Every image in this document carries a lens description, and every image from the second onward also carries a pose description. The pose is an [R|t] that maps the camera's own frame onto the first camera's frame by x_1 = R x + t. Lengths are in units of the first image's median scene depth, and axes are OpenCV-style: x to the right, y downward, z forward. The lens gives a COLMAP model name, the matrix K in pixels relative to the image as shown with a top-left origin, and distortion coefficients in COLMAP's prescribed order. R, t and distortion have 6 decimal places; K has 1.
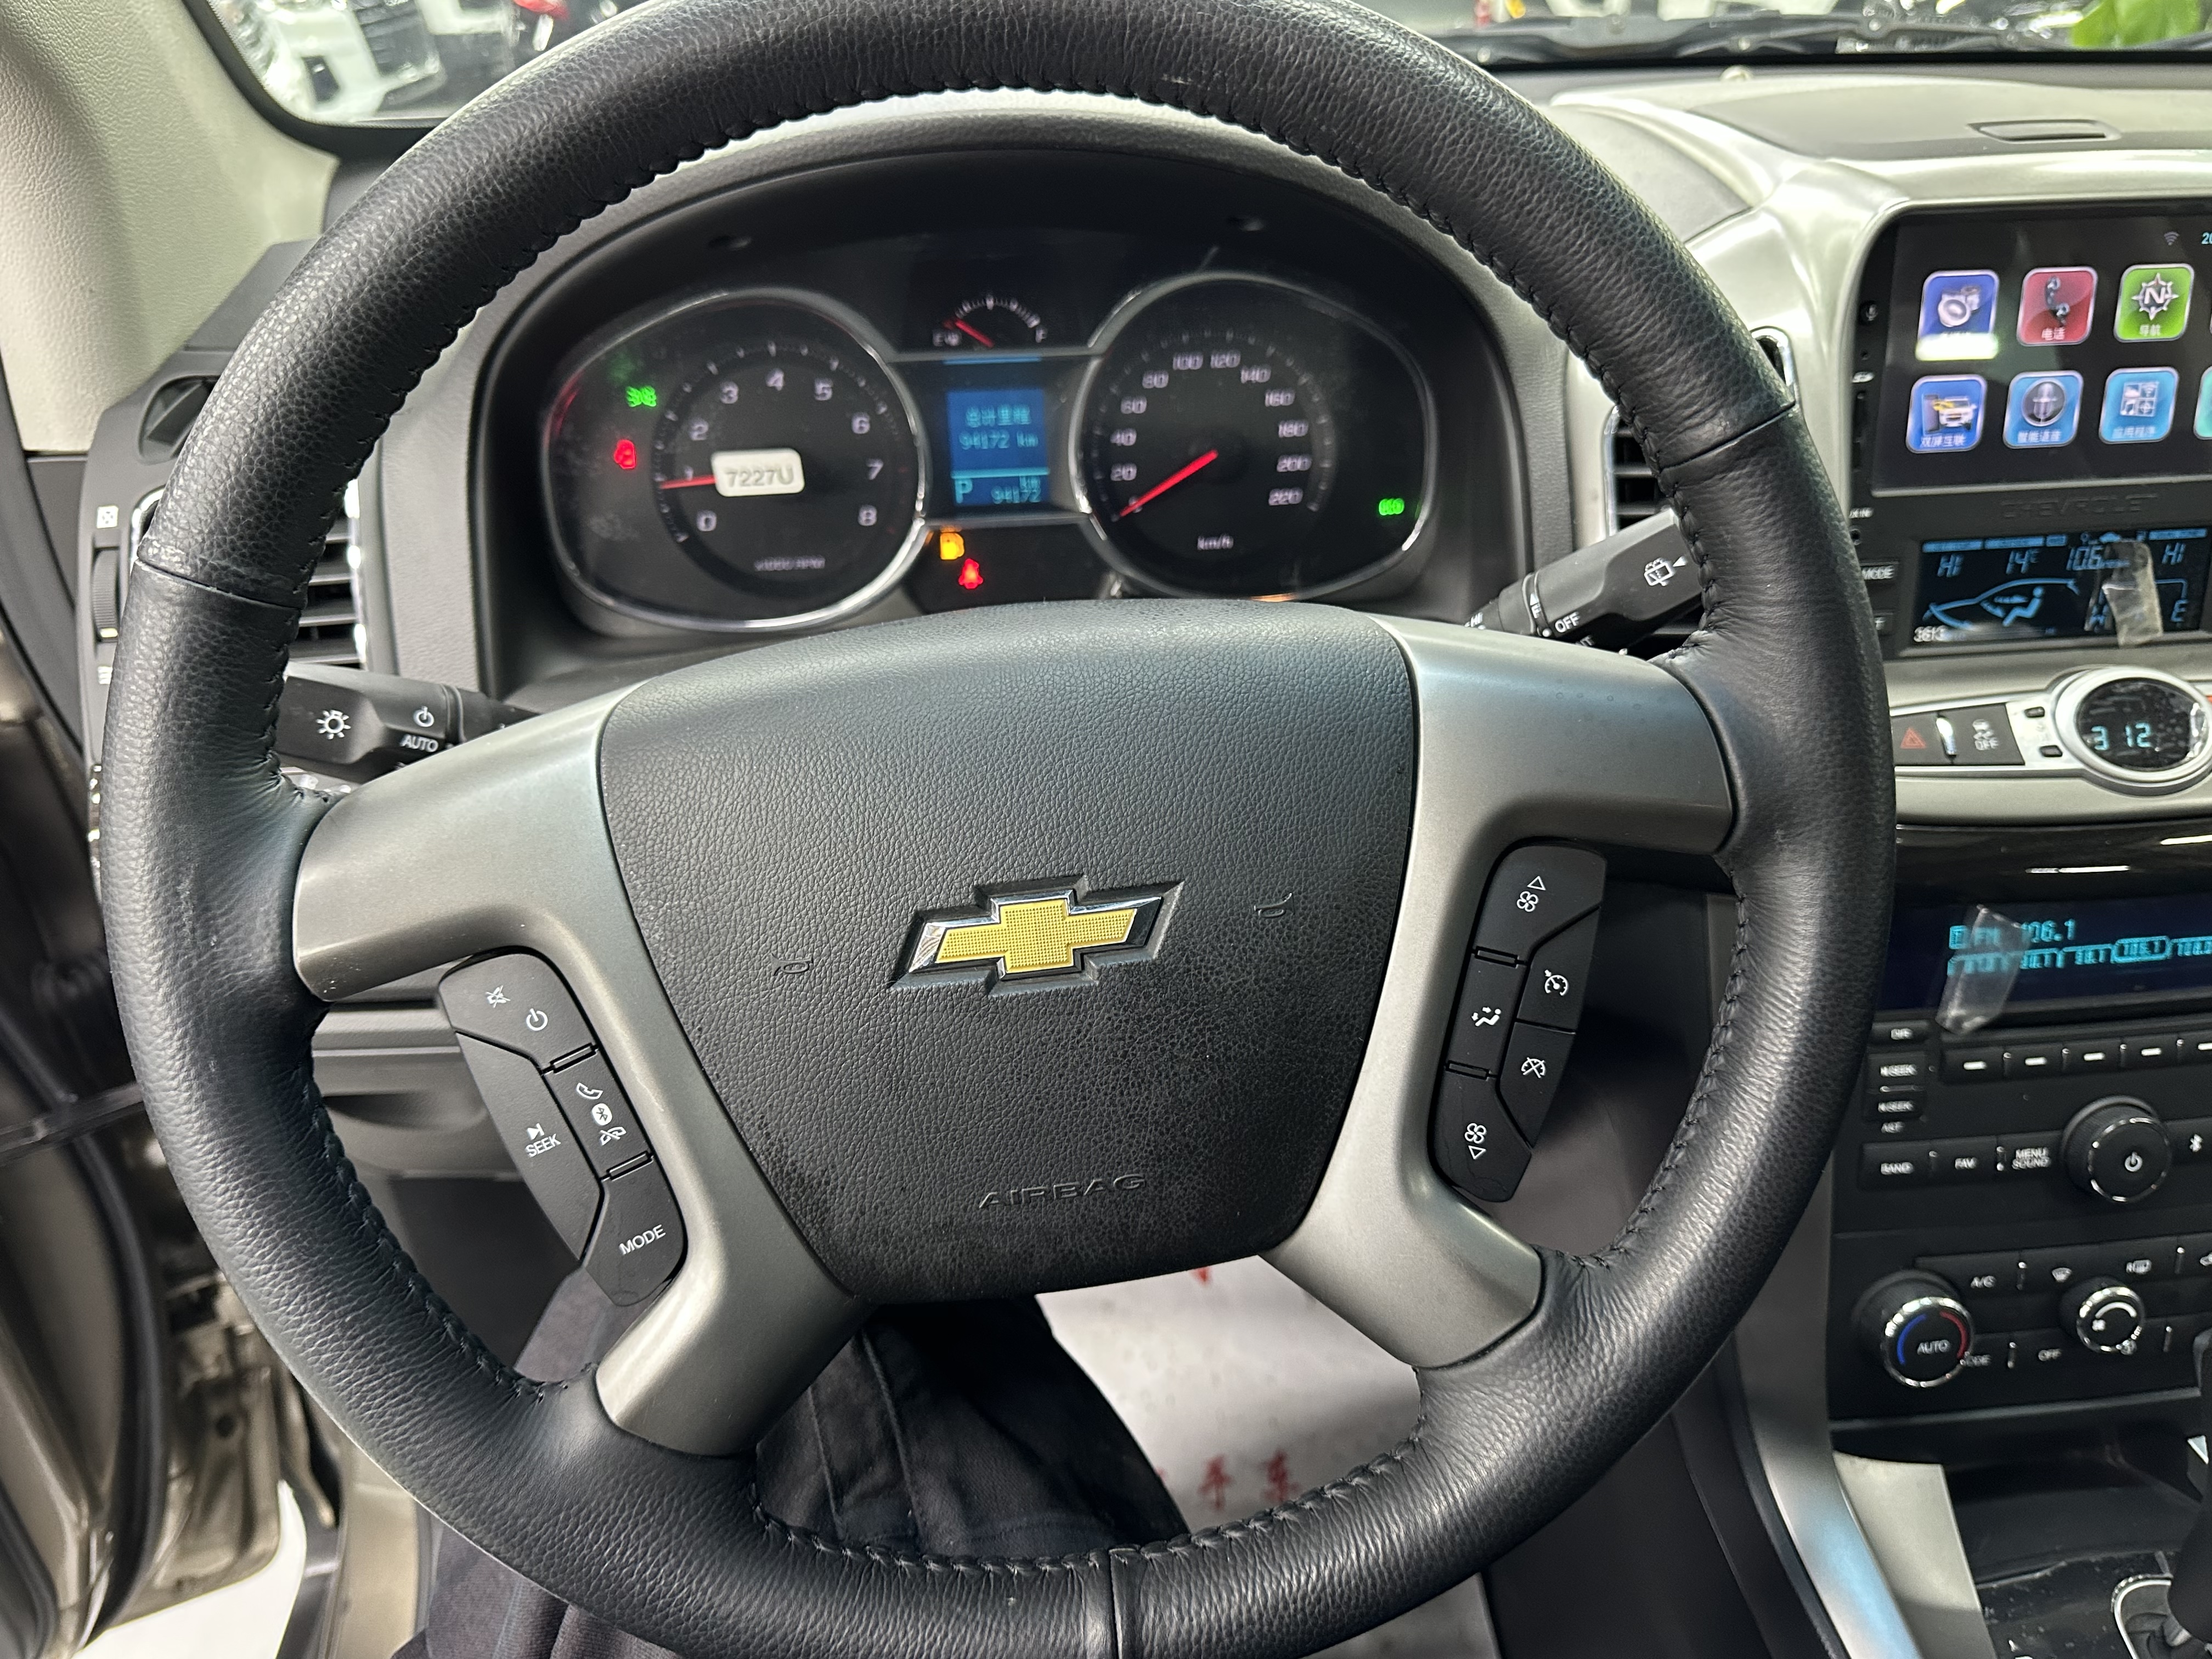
lens RADIAL K [[1540.0, 0, 1113.6], [0, 1540.0, 777.2], [0, 0, 1]] dist [0.069408, -0.068654]
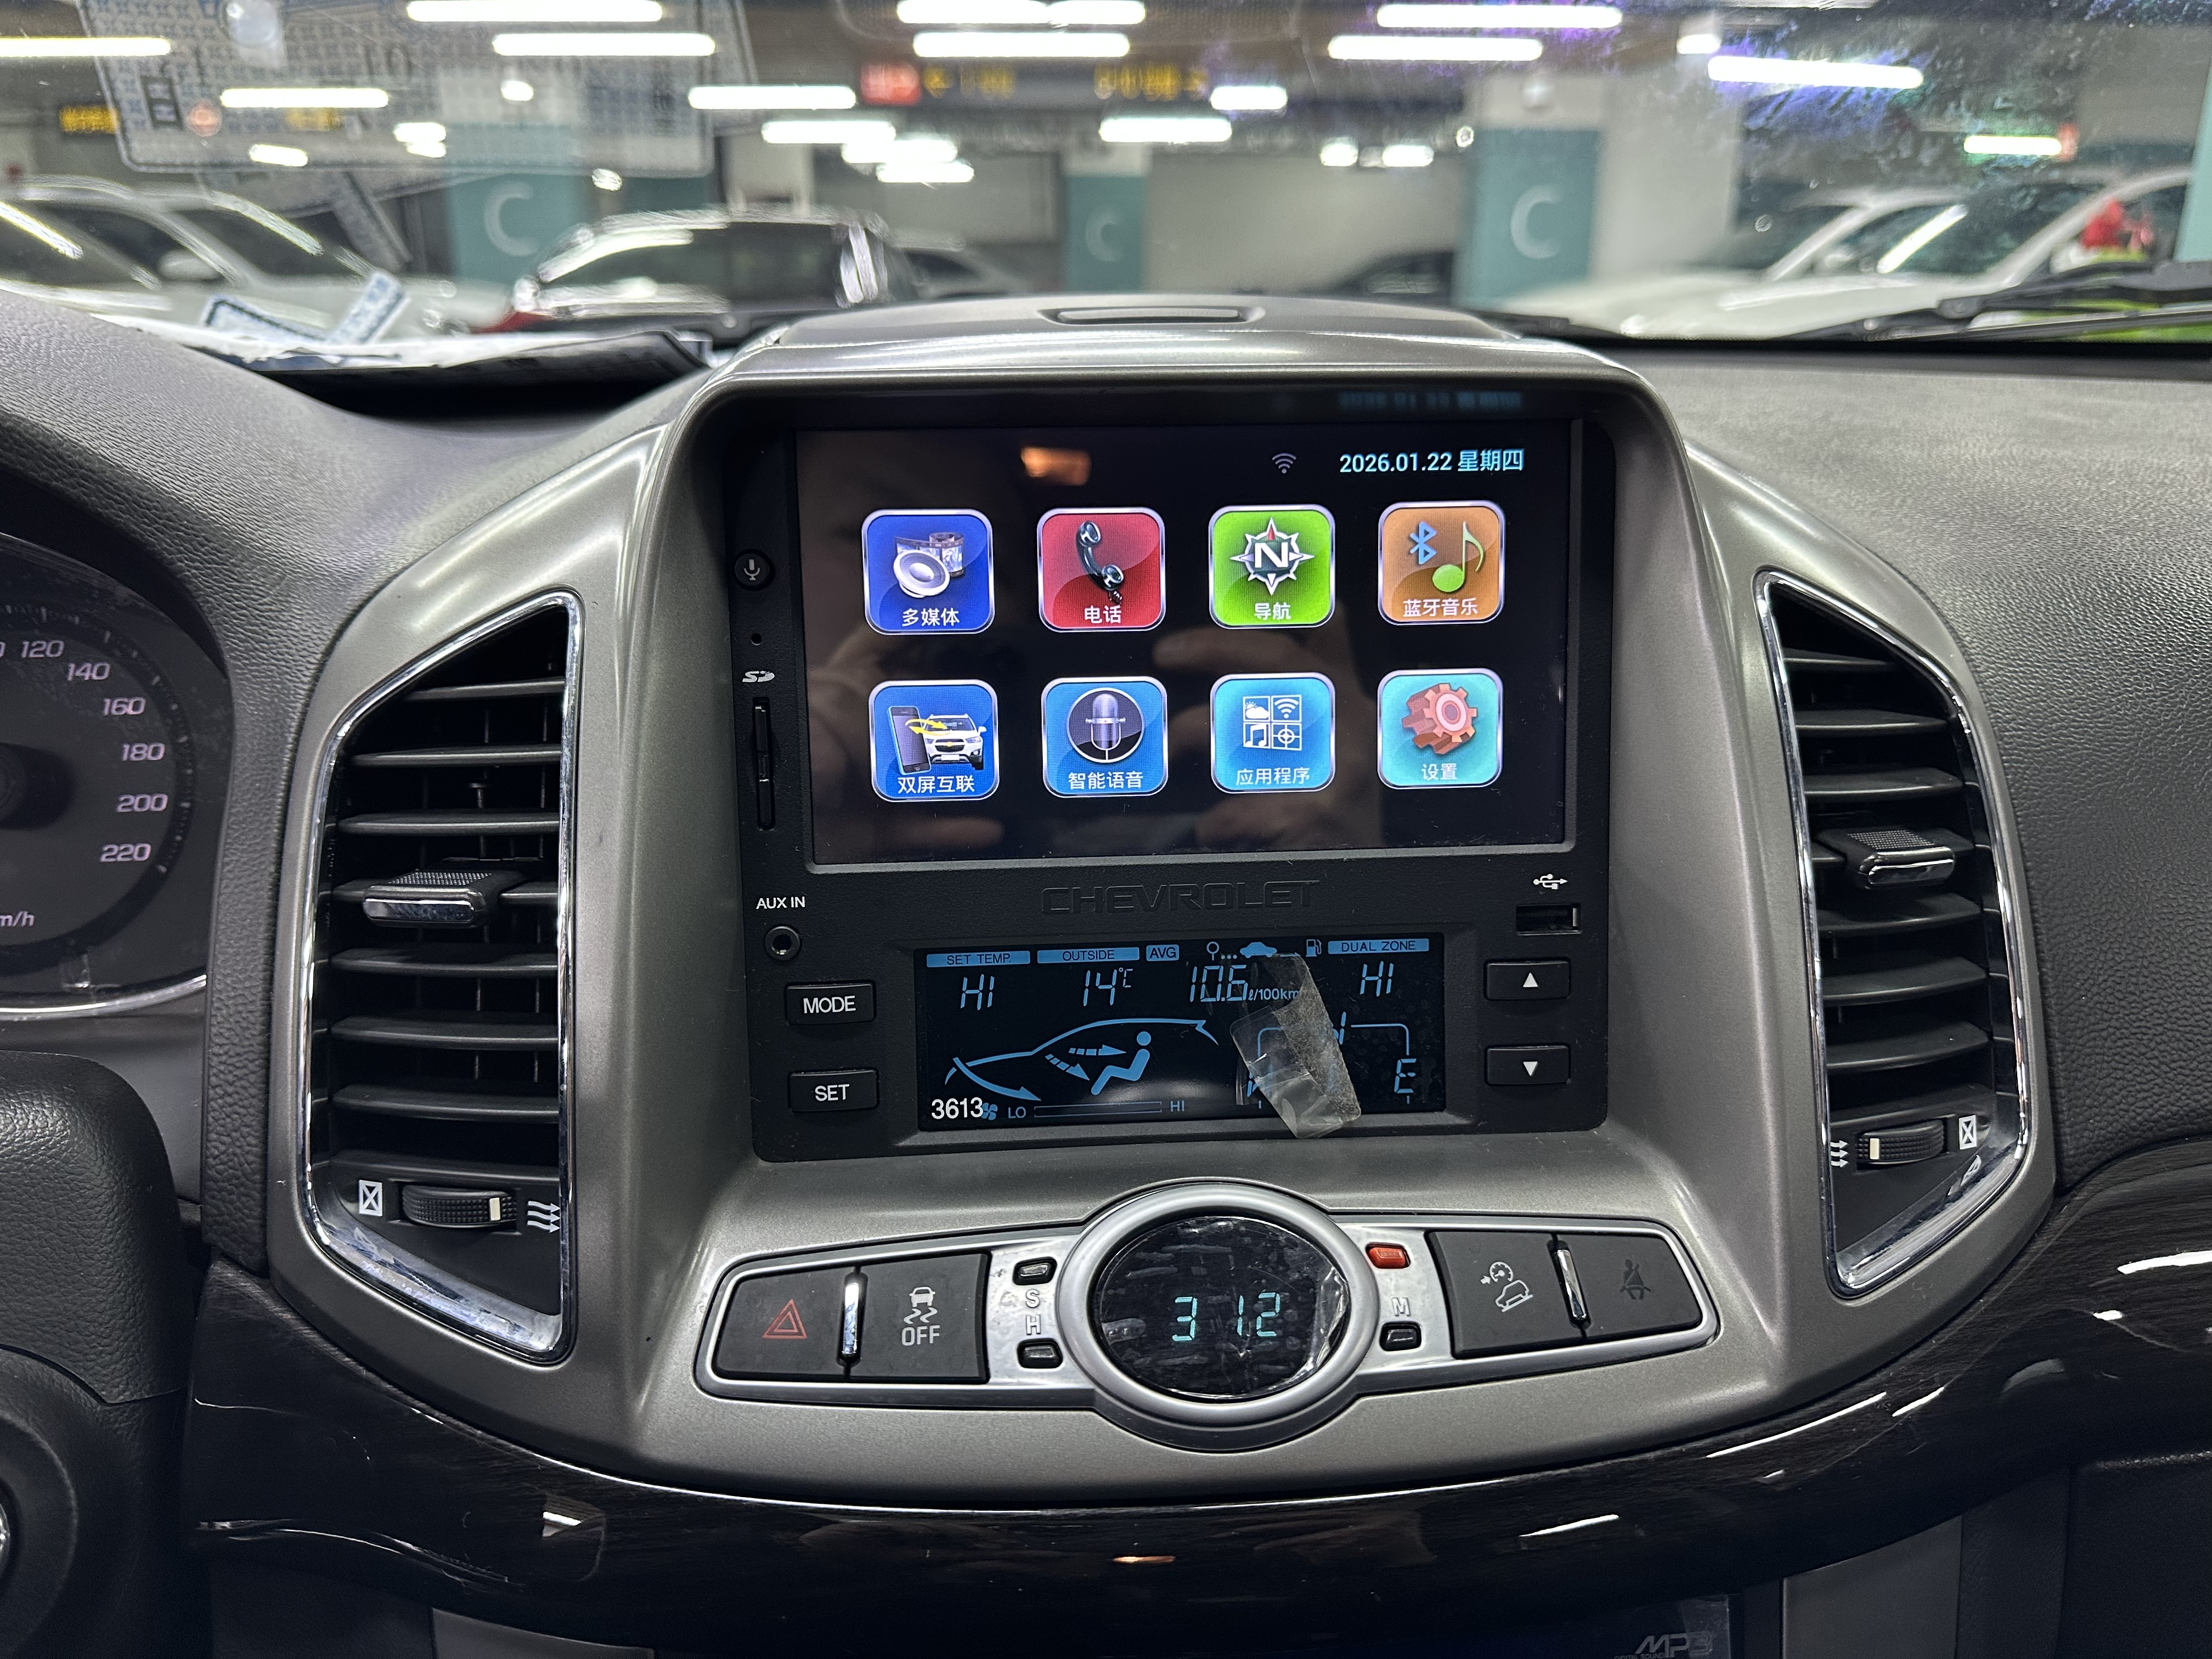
lens RADIAL K [[1532.8, 0, 1102.9], [0, 1532.8, 827.3], [0, 0, 1]] dist [0.113874, -0.165638]
pose [[0.999411, 0.015776, -0.030479, 0.609236], [-0.021290, 0.981546, -0.190037, -0.088871], [0.026918, 0.190574, 0.981304, 0.429016]]
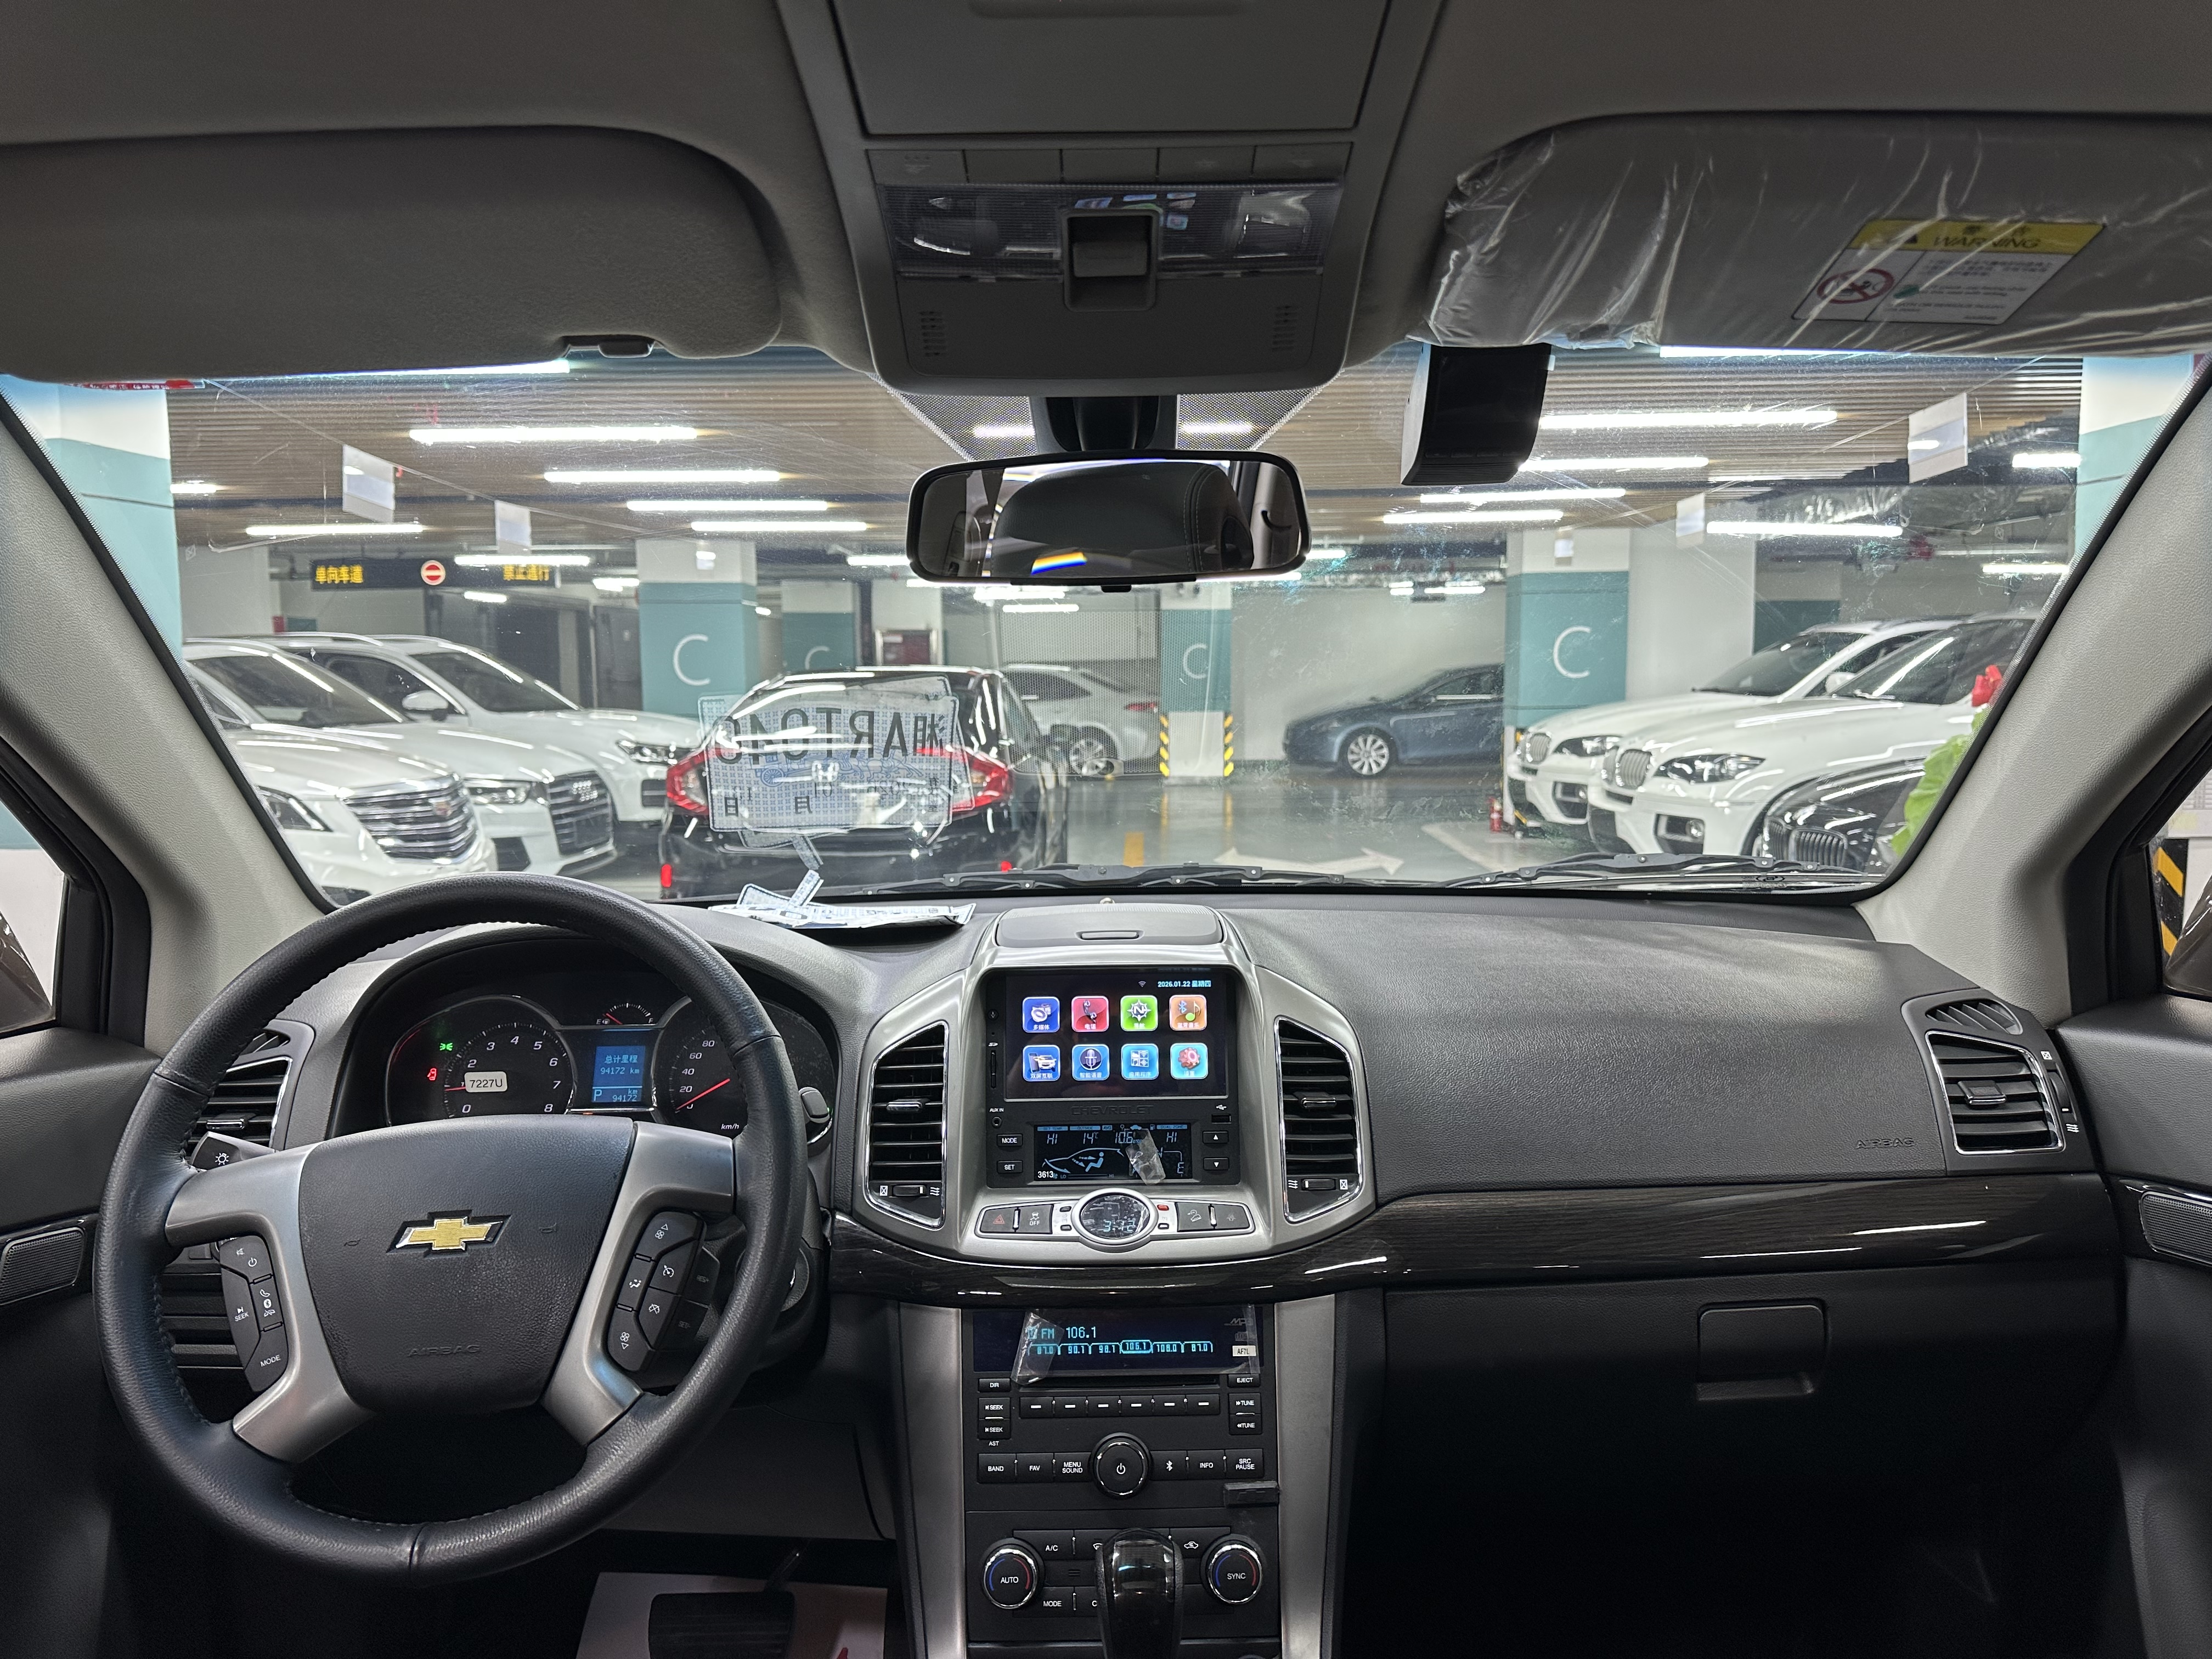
lens RADIAL K [[1540.0, 0, 1113.6], [0, 1540.0, 777.2], [0, 0, 1]] dist [0.069408, -0.068654]
pose [[0.995782, 0.002837, -0.091711, 0.806721], [-0.043473, 0.894803, -0.444340, 0.331303], [0.080802, 0.446453, 0.891152, -0.977572]]
